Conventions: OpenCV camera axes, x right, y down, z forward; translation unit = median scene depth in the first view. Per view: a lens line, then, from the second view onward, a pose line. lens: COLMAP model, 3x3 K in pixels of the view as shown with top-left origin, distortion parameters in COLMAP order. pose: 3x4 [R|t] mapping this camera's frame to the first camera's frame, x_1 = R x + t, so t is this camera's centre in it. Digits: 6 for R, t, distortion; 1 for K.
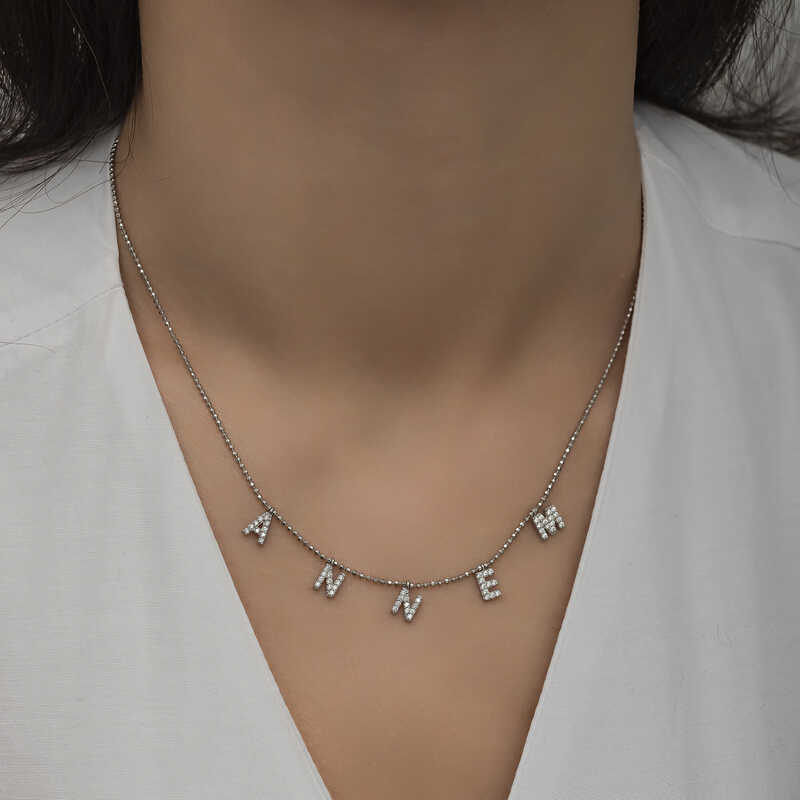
lens RADIAL K [[4213.7, 0, 400.0], [0, 4213.7, 400.0], [0, 0, 1]] dist [1.813466, -89.807399]
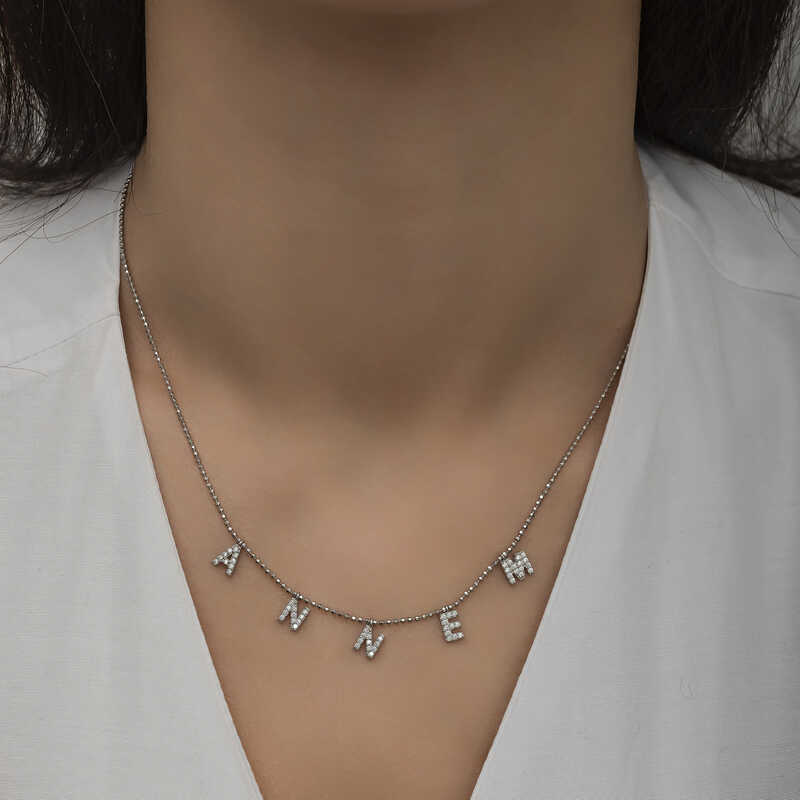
lens RADIAL K [[4213.7, 0, 400.0], [0, 4213.7, 400.0], [0, 0, 1]] dist [1.813466, -89.807399]
pose [[0.989703, 0.048479, -0.134674, 0.142258], [-0.045622, 0.998665, 0.024221, -0.034542], [0.135668, -0.017827, 0.990594, -0.008792]]
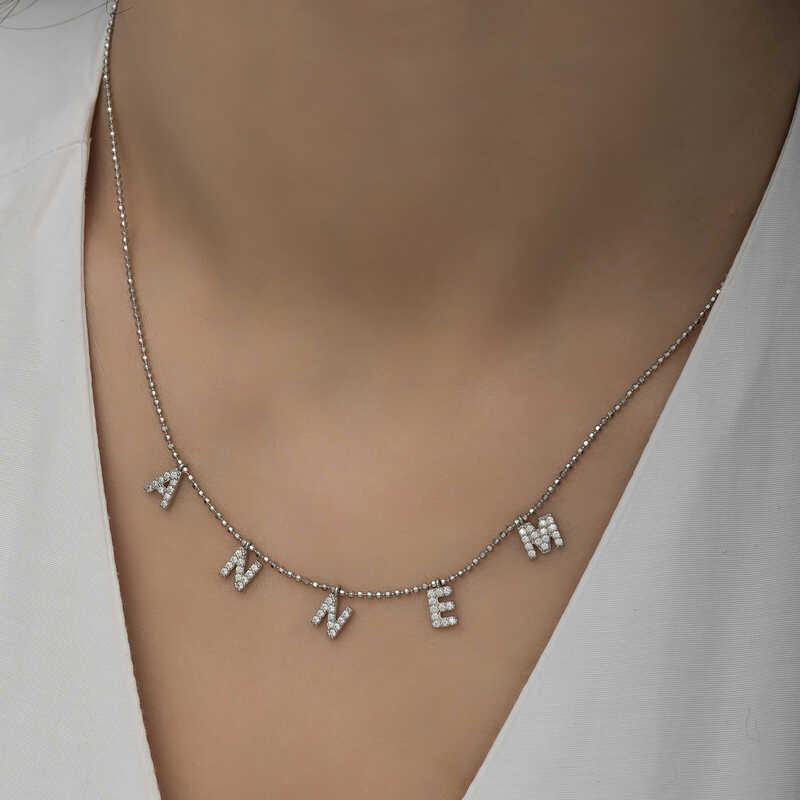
lens RADIAL K [[4213.7, 0, 400.0], [0, 4213.7, 400.0], [0, 0, 1]] dist [1.813466, -89.807399]
pose [[0.895303, 0.158923, -0.416143, 0.319804], [-0.098211, 0.981629, 0.163584, -0.114324], [0.434495, -0.105587, 0.894464, 0.325861]]
